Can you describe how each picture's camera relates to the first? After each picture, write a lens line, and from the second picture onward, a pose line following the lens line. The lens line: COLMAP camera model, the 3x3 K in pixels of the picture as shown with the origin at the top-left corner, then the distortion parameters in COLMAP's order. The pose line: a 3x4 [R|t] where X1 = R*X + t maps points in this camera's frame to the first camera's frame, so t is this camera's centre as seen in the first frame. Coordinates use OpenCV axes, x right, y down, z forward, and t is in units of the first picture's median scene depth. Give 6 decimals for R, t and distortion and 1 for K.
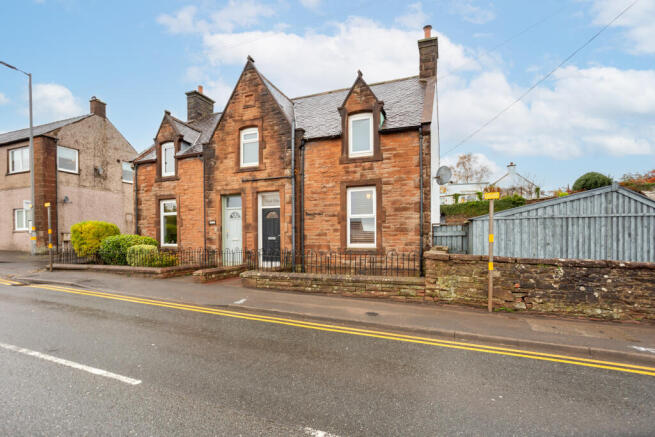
lens RADIAL K [[316.4, 0, 312.1], [0, 316.4, 238.9], [0, 0, 1]] dist [-0.017371, 0.011233]
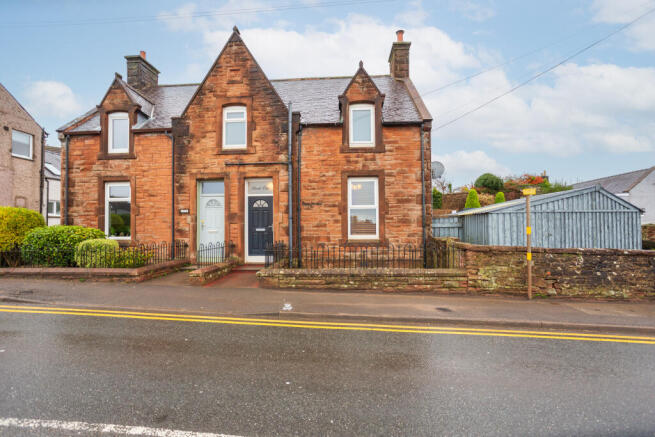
lens RADIAL K [[316.4, 0, 329.0], [0, 316.4, 215.8], [0, 0, 1]] dist [-0.017371, 0.011233]
pose [[0.954057, 0.009015, 0.299490, -0.243418], [0.002503, 0.999273, -0.038055, -0.007773], [-0.299615, 0.037056, 0.953340, 0.097784]]
